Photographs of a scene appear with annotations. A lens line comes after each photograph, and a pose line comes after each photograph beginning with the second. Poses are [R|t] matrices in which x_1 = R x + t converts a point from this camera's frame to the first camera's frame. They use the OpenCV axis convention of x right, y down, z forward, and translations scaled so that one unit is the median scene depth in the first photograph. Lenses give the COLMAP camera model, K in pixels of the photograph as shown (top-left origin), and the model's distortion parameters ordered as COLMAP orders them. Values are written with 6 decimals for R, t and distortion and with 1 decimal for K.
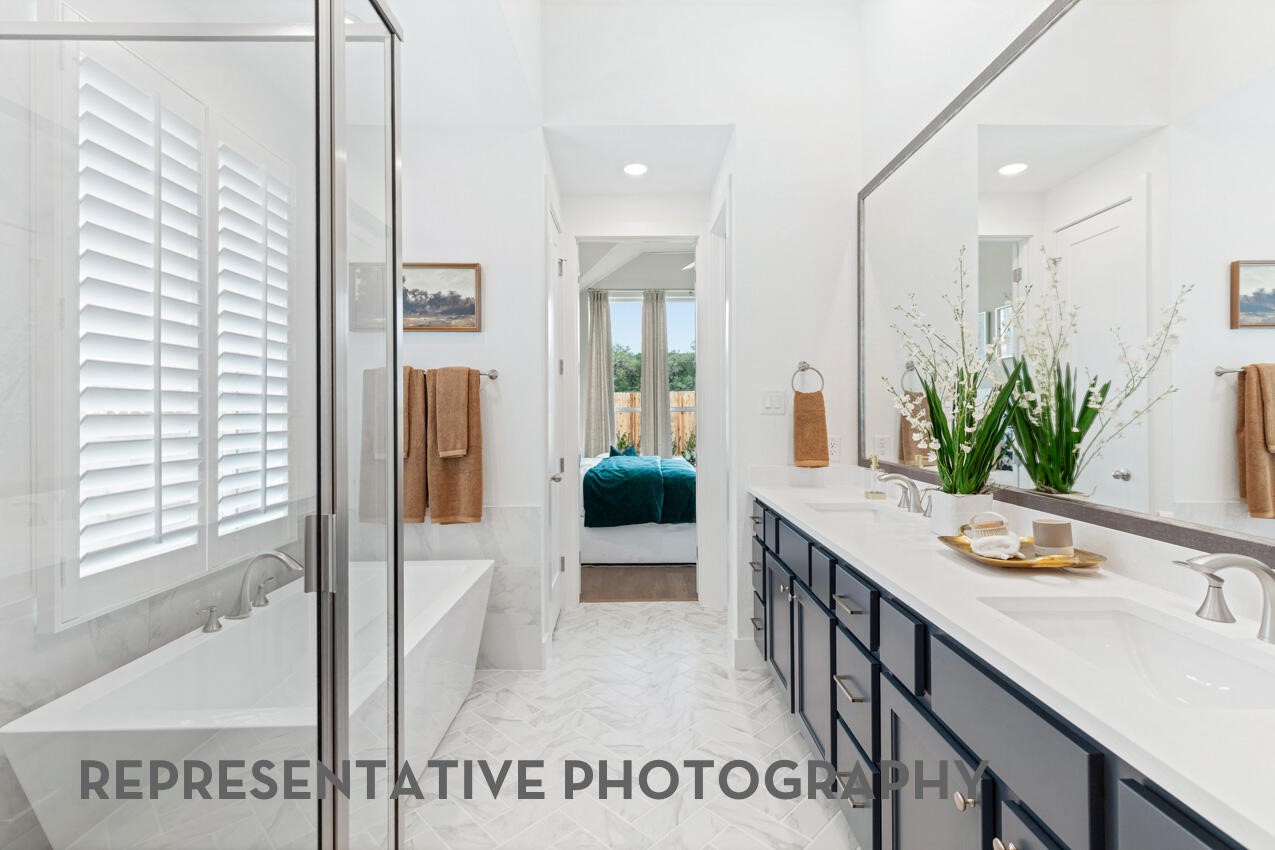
lens RADIAL K [[585.3, 0, 638.8], [0, 585.3, 416.7], [0, 0, 1]] dist [0.011177, -0.001882]
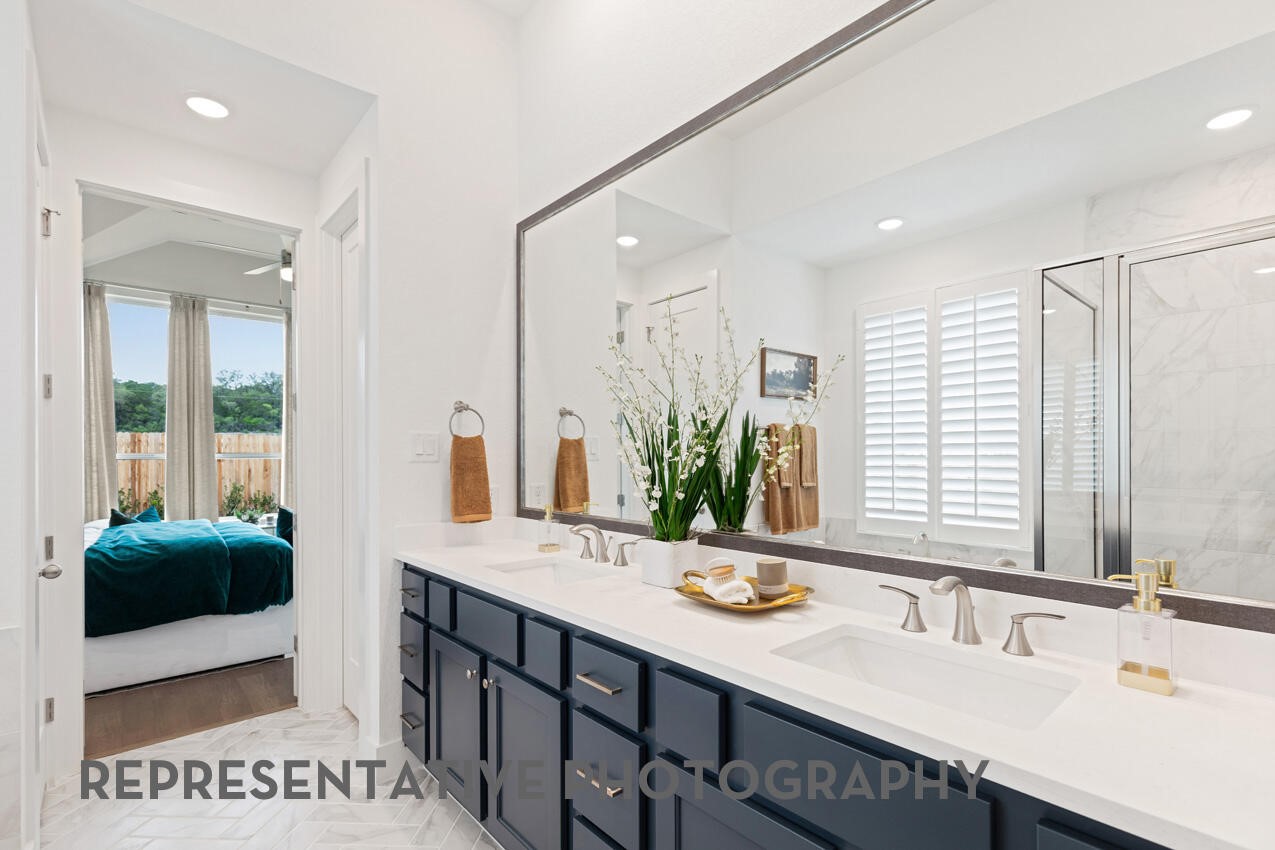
lens RADIAL K [[585.3, 0, 633.5], [0, 585.3, 459.1], [0, 0, 1]] dist [0.011177, -0.001882]
pose [[0.756235, -0.002812, 0.654294, -0.095798], [0.007561, 0.999962, -0.004442, -0.002627], [-0.654257, 0.008306, 0.756227, 0.179797]]
